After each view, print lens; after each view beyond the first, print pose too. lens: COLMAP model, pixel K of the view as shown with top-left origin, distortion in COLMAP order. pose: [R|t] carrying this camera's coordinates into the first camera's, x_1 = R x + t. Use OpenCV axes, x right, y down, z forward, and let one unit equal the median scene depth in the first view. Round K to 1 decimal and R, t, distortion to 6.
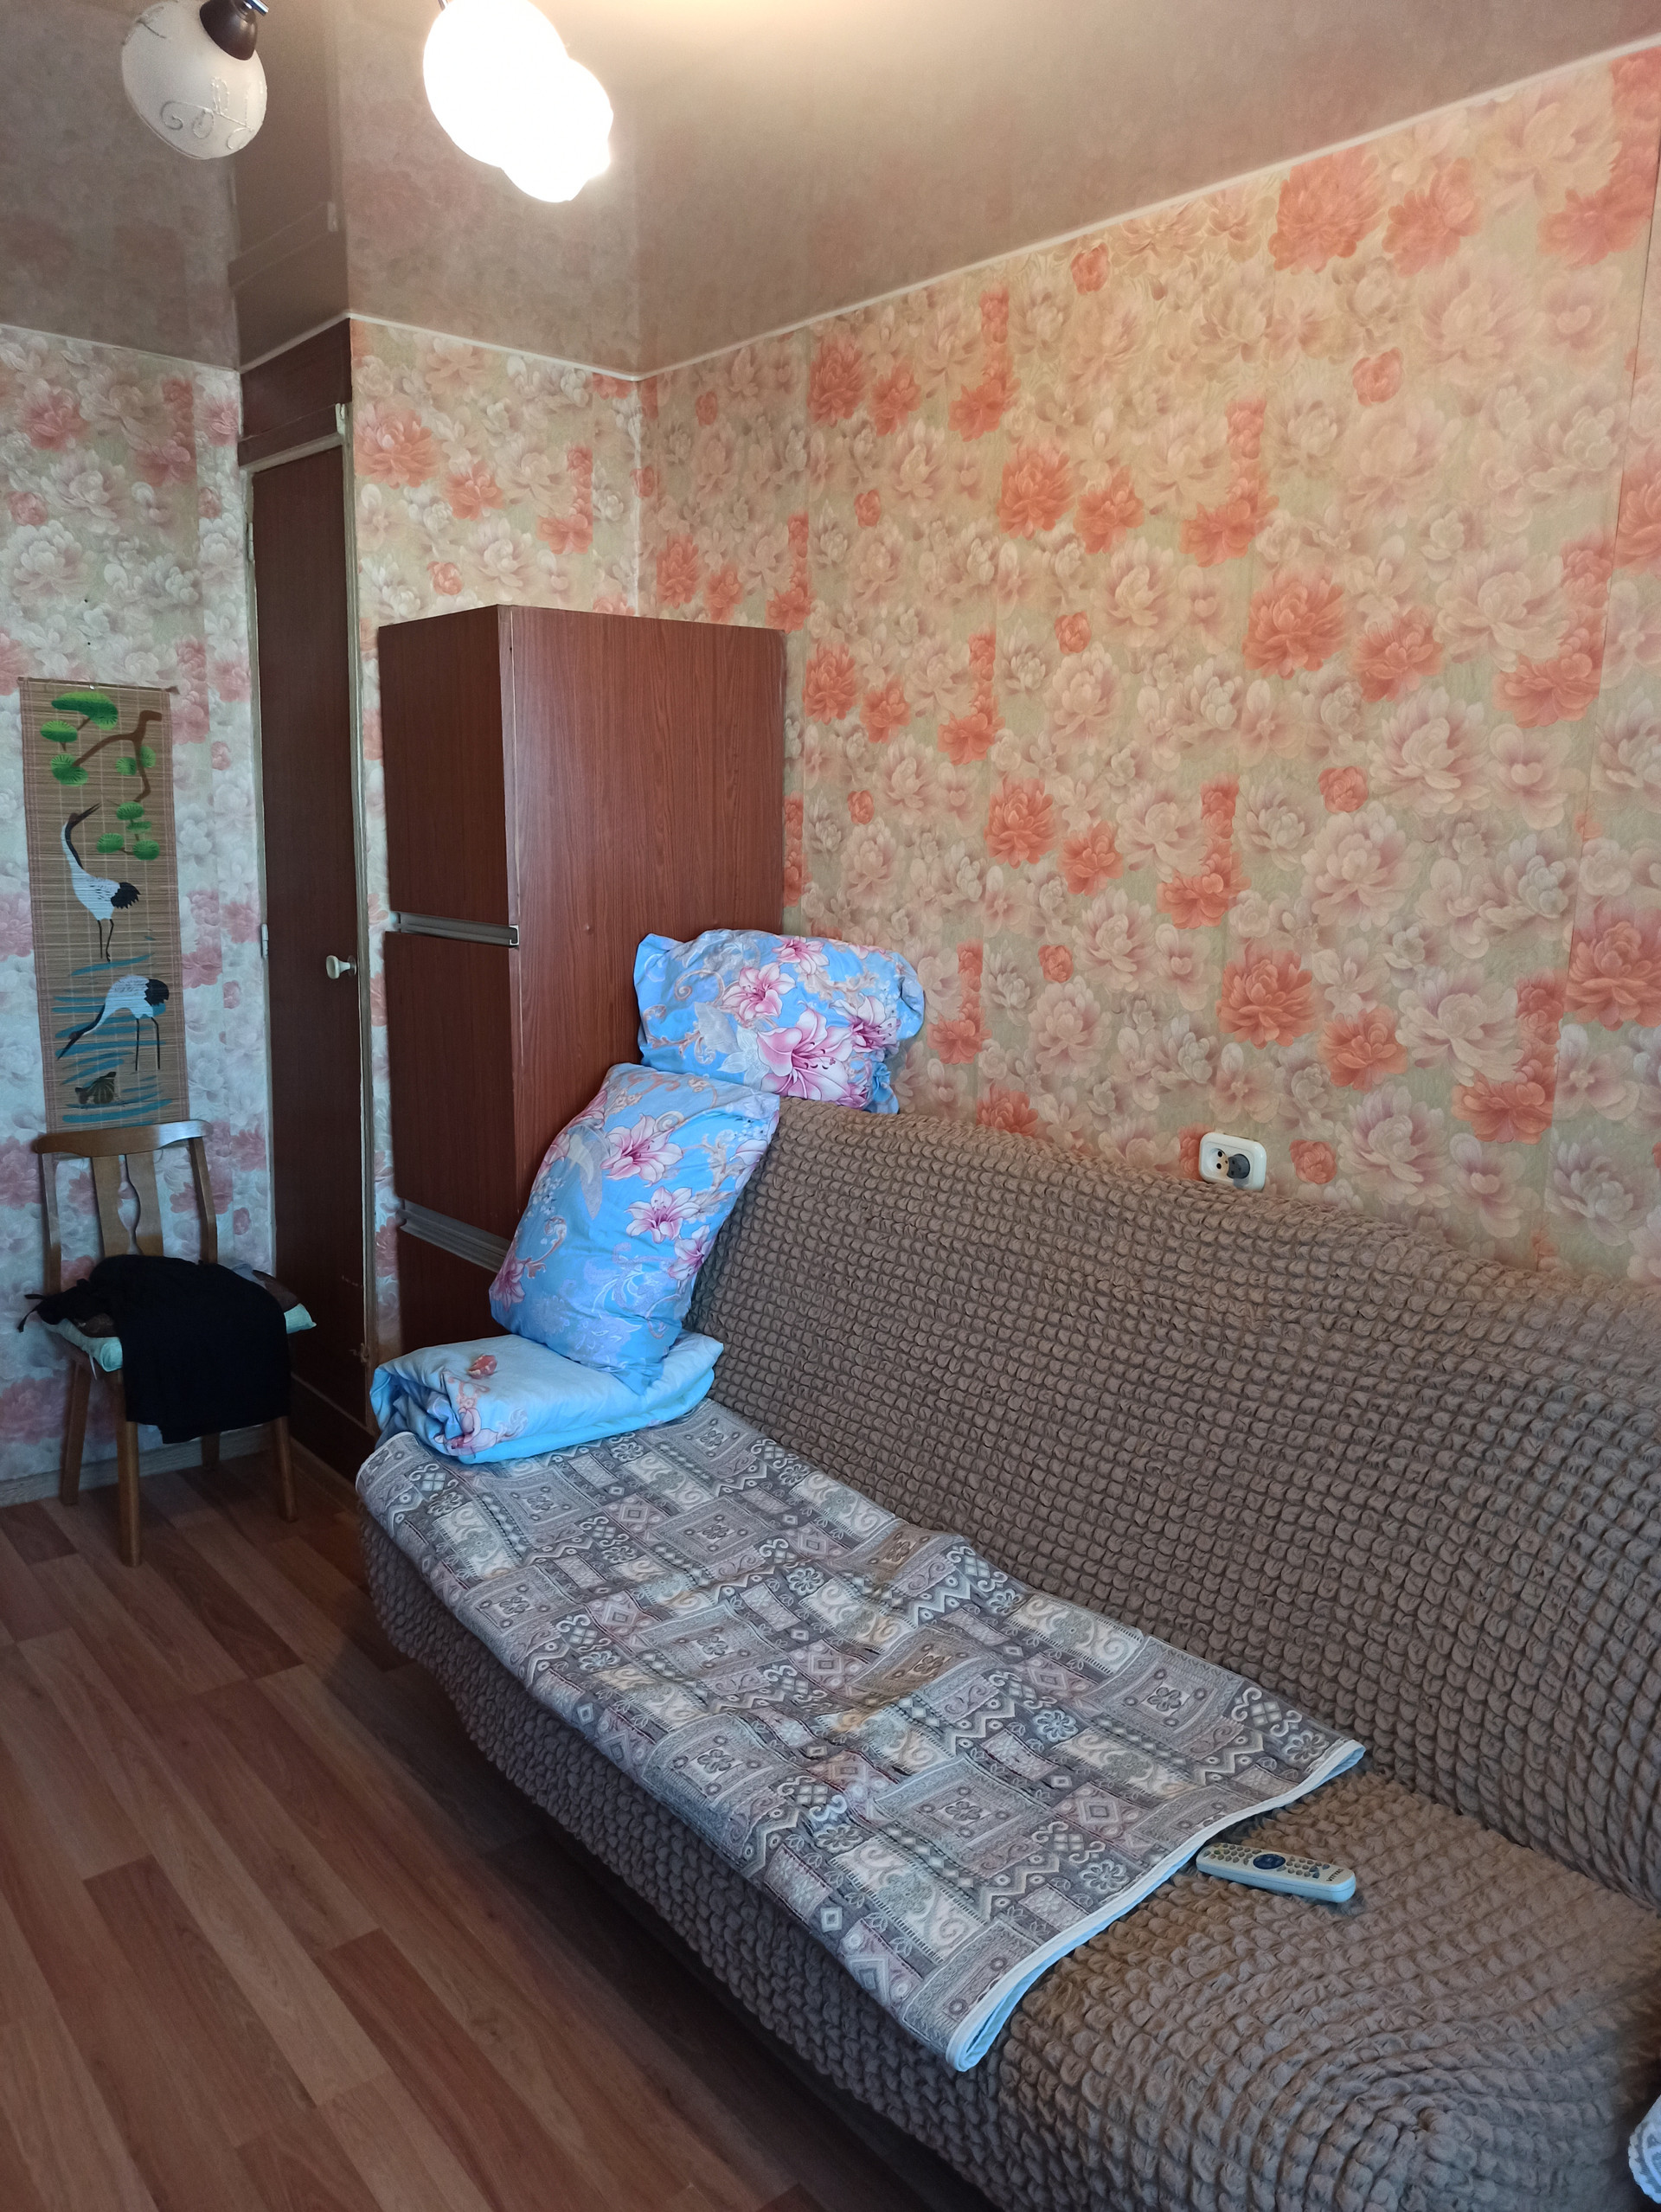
lens RADIAL K [[1630.3, 0, 837.5], [0, 1630.3, 1102.6], [0, 0, 1]] dist [0.064307, -0.052514]
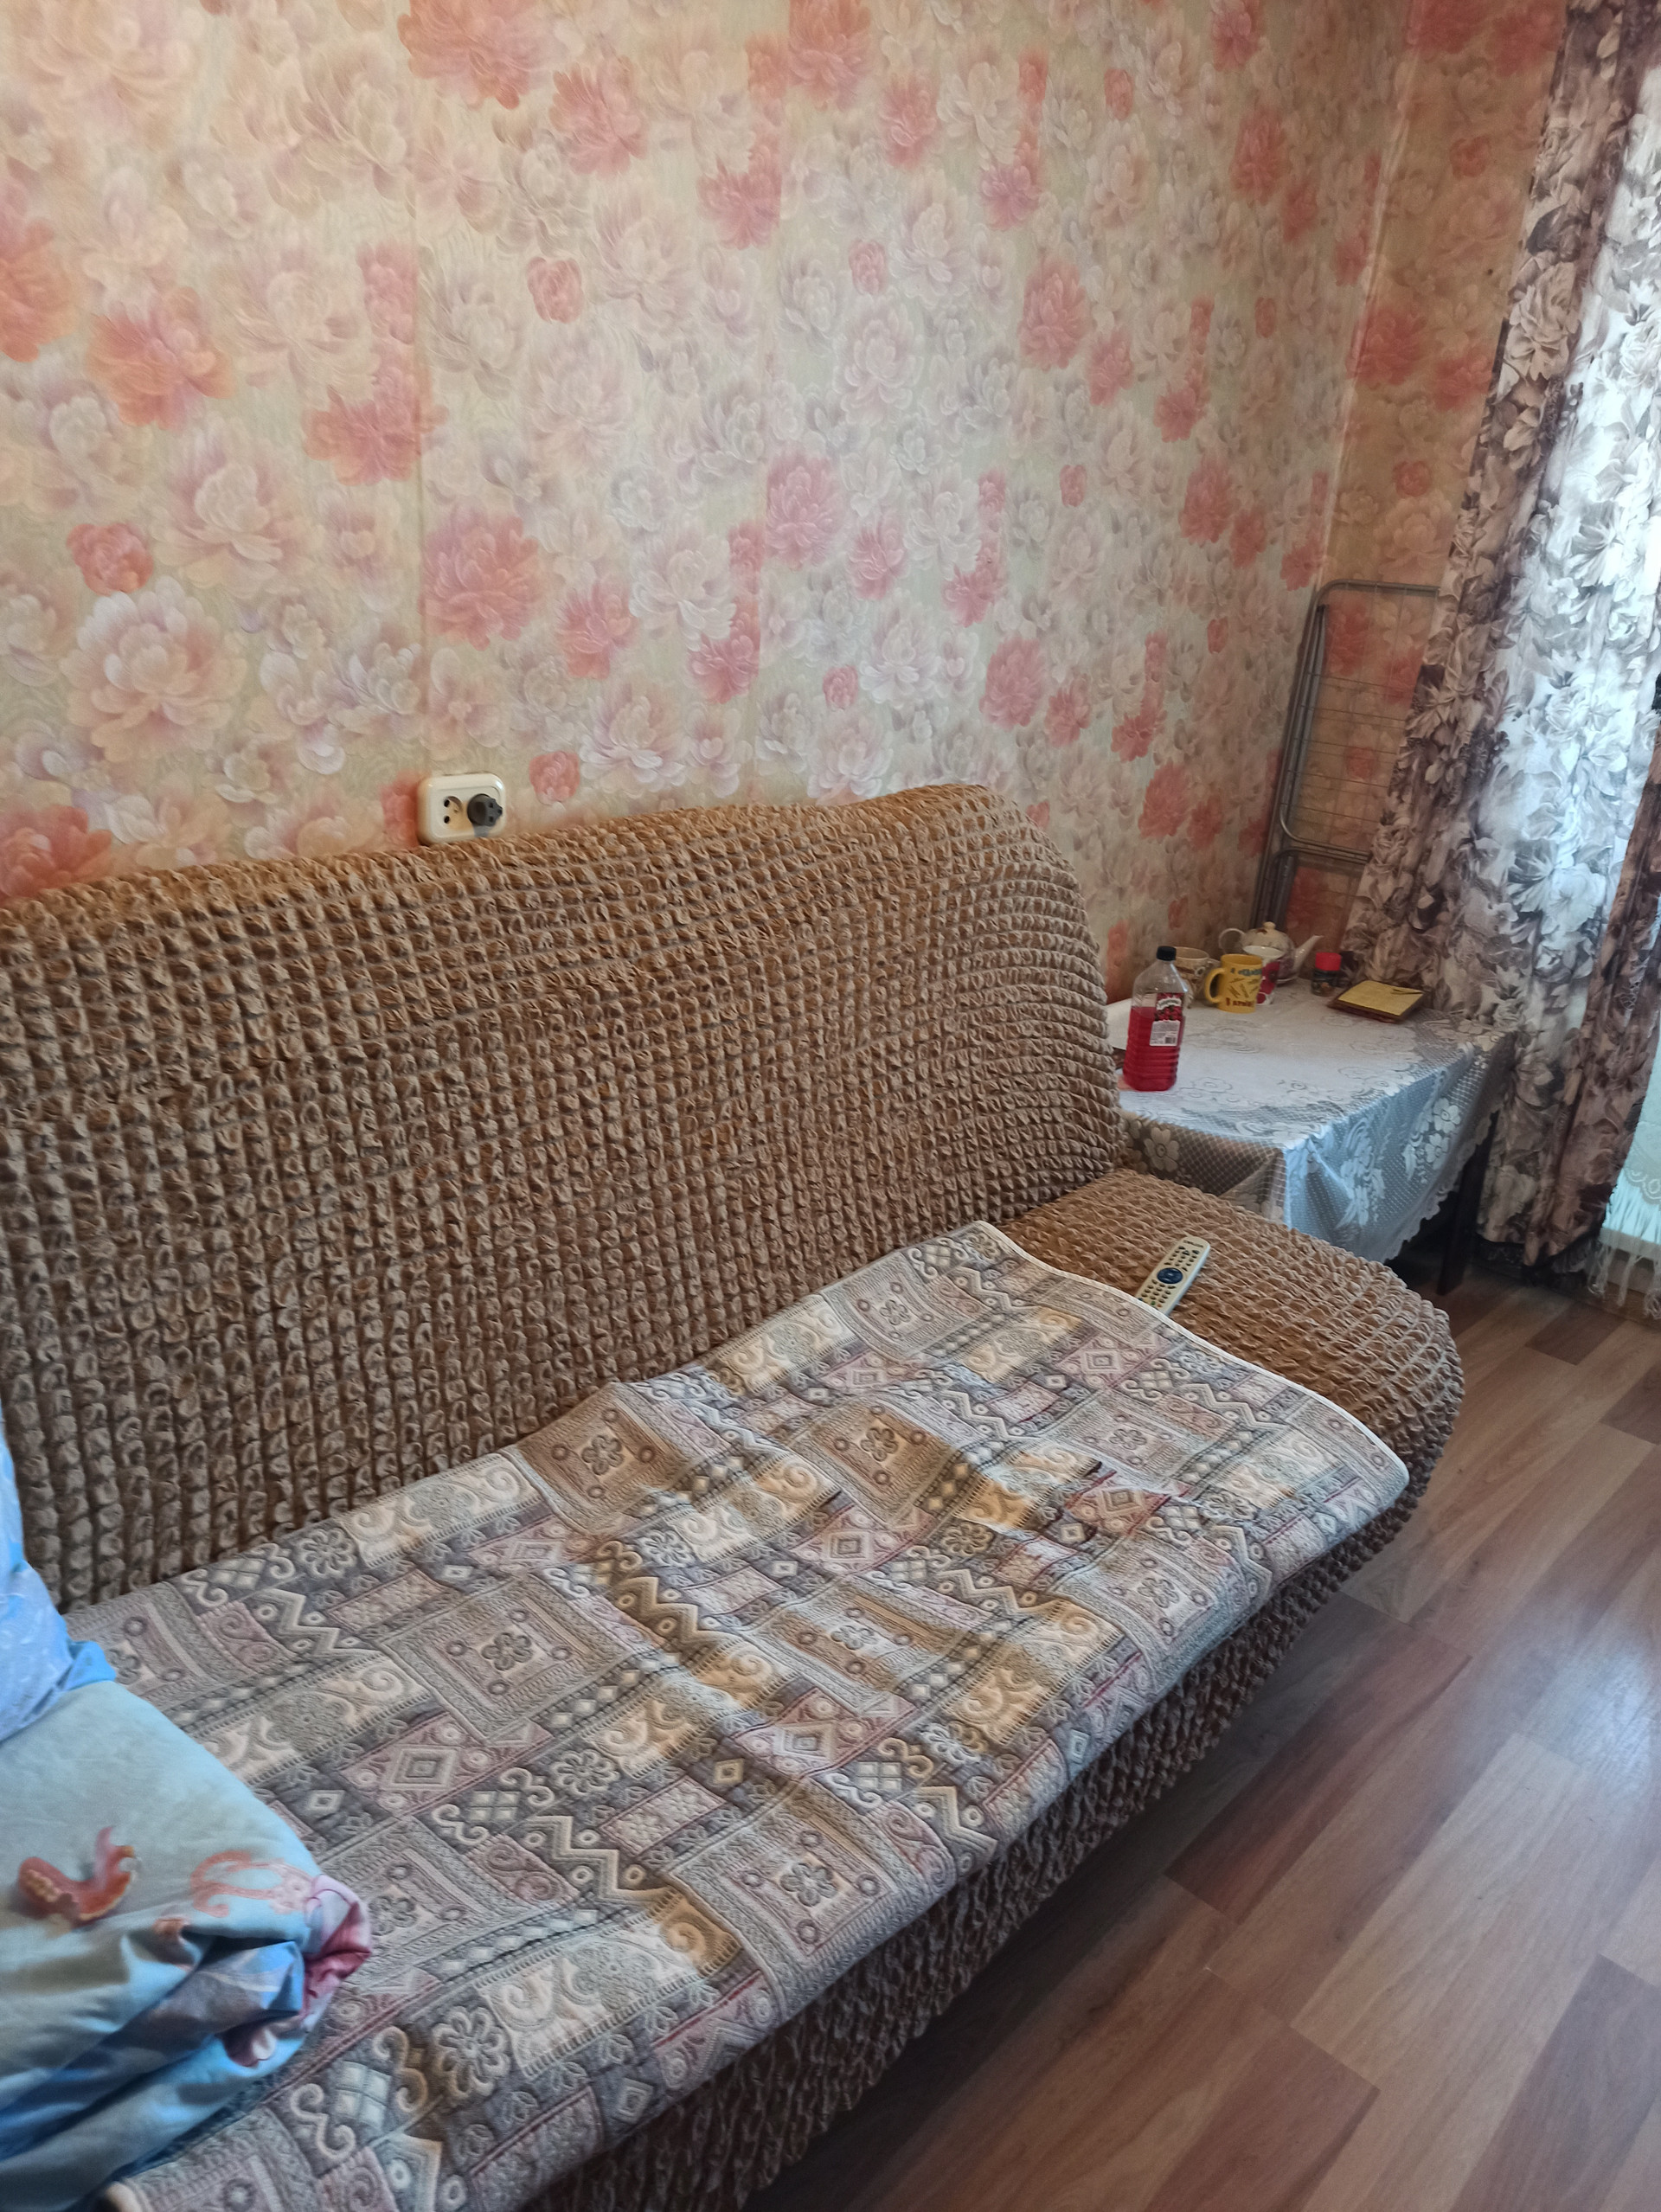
lens RADIAL K [[1630.3, 0, 837.5], [0, 1630.3, 1102.6], [0, 0, 1]] dist [0.064307, -0.052514]
pose [[-0.139420, -0.376380, 0.915915, -0.578935], [0.112601, 0.912923, 0.392291, -0.128107], [-0.983810, 0.157826, -0.084900, 0.977745]]
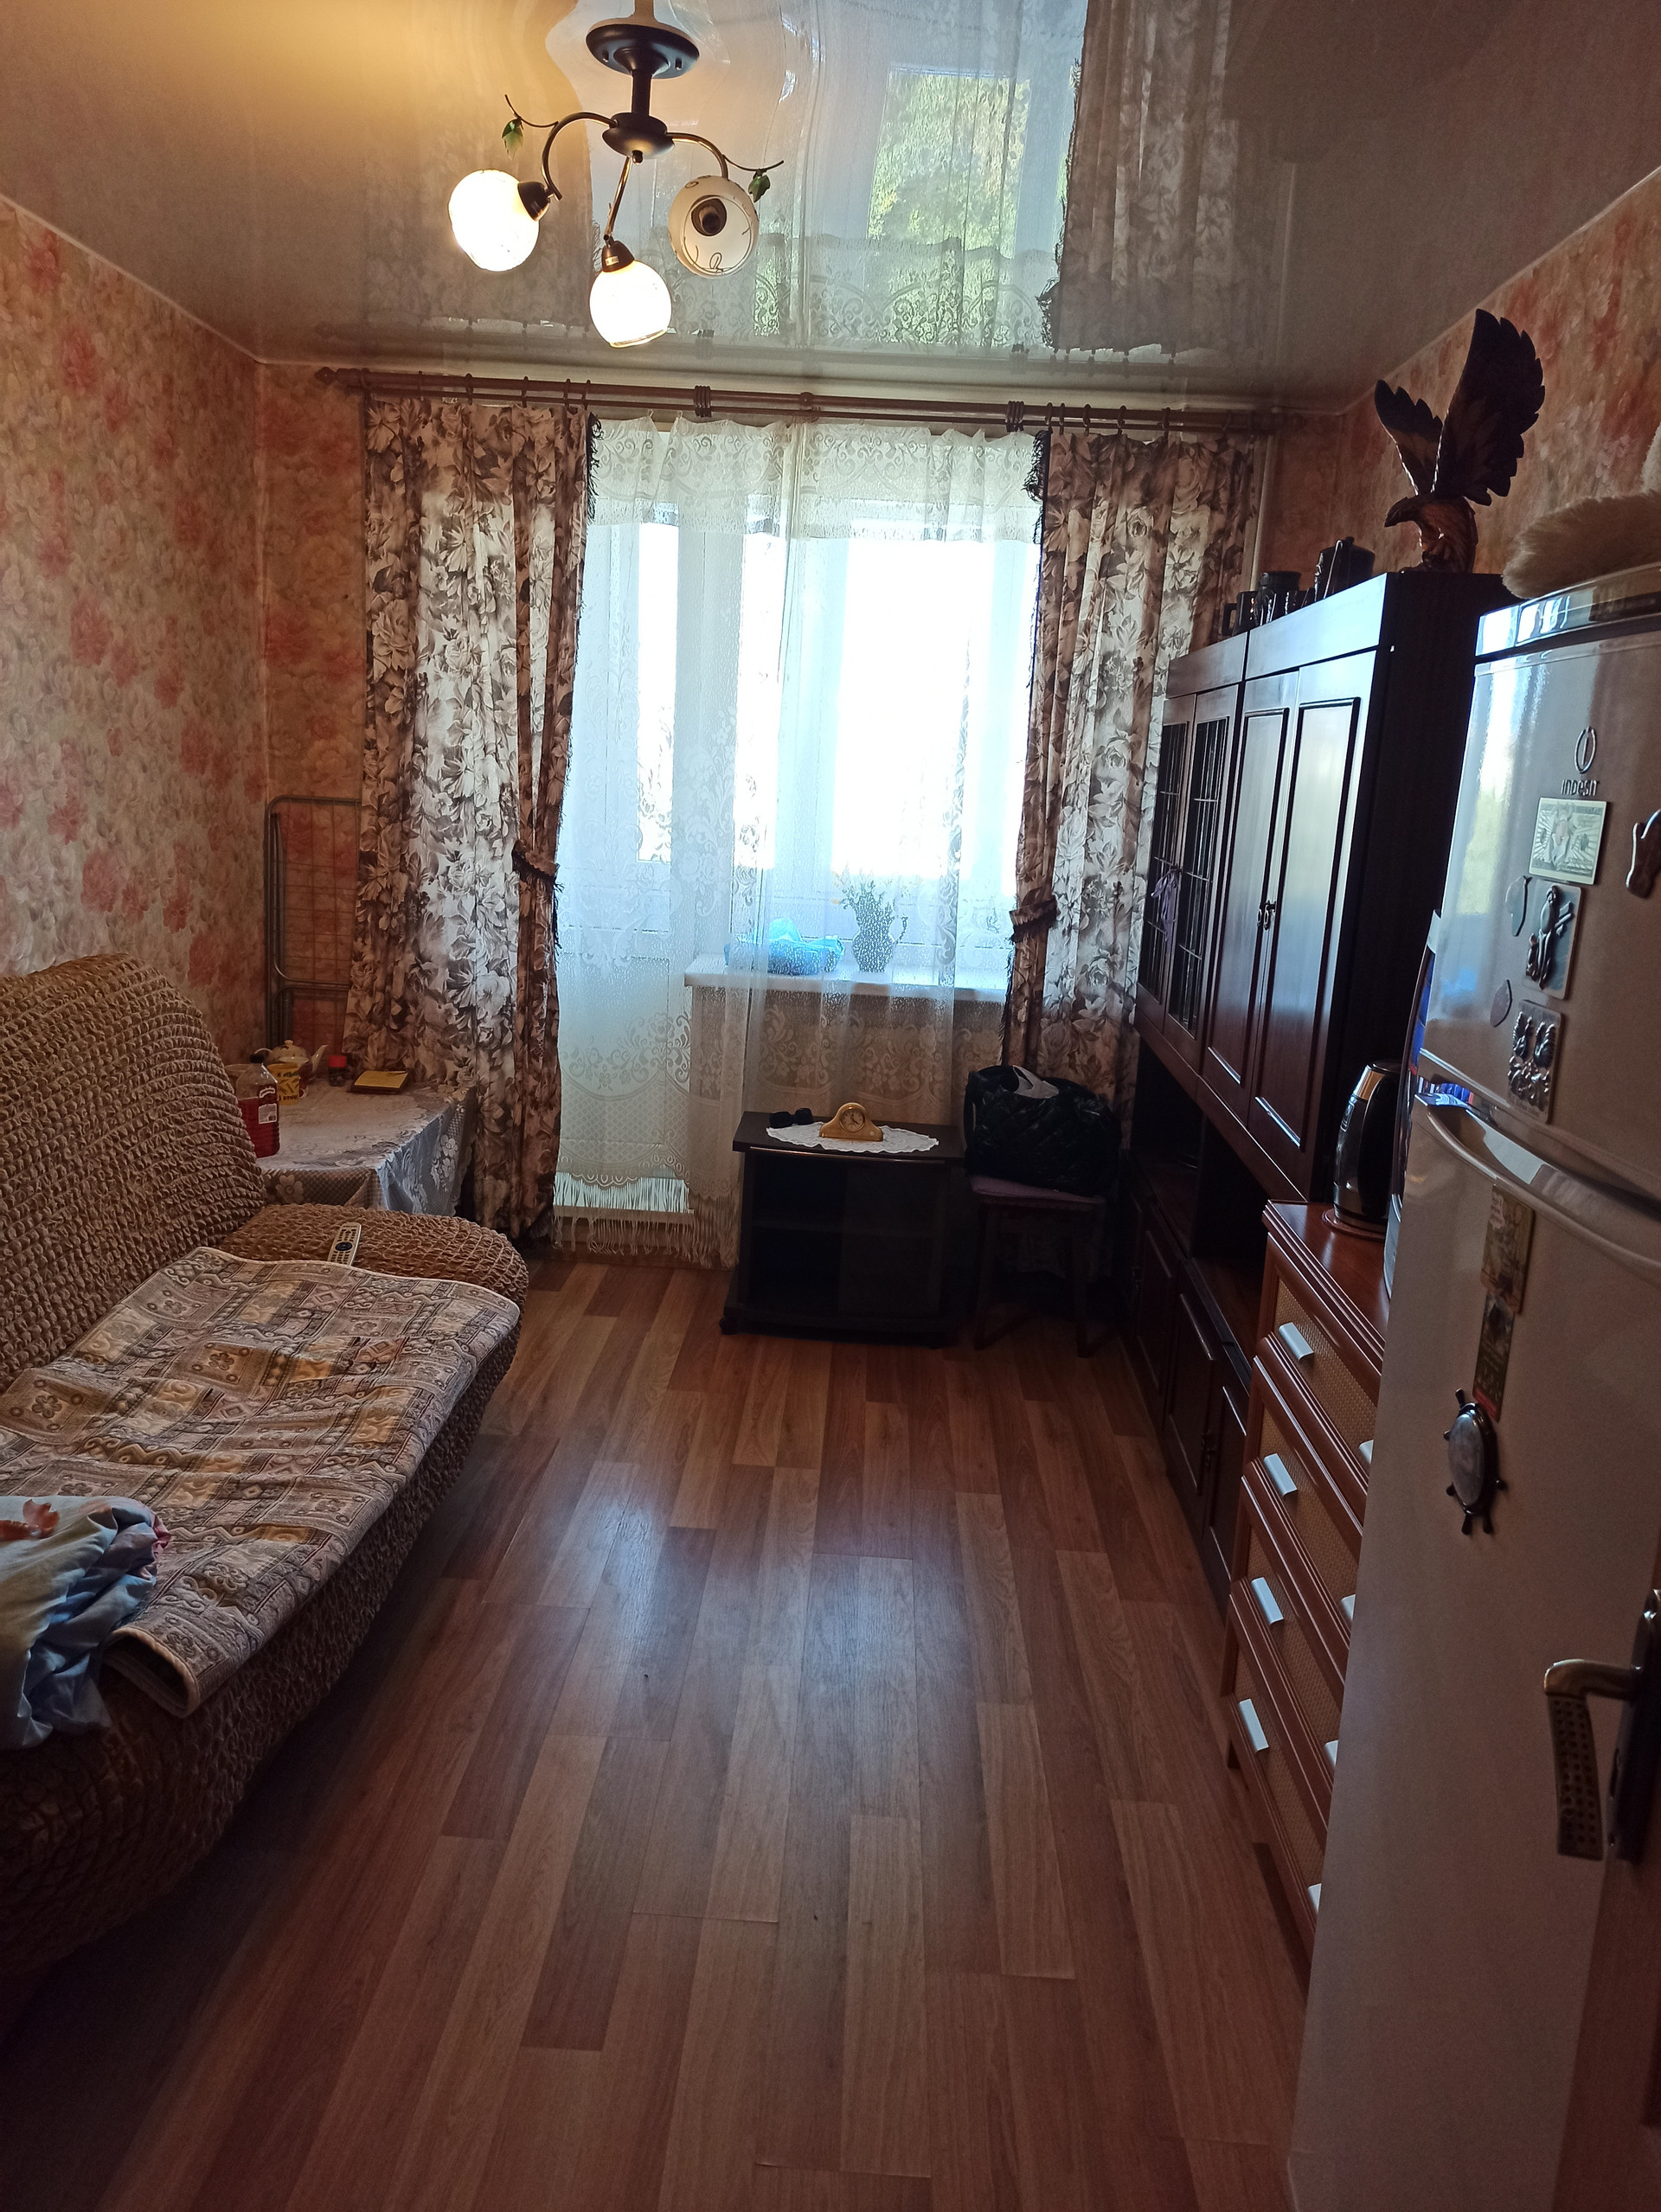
lens RADIAL K [[1630.3, 0, 837.5], [0, 1630.3, 1102.6], [0, 0, 1]] dist [0.064307, -0.052514]
pose [[-0.746950, -0.200432, 0.633950, -0.992946], [0.052461, 0.932741, 0.356711, -0.258074], [-0.662807, 0.299703, -0.686196, 1.381756]]
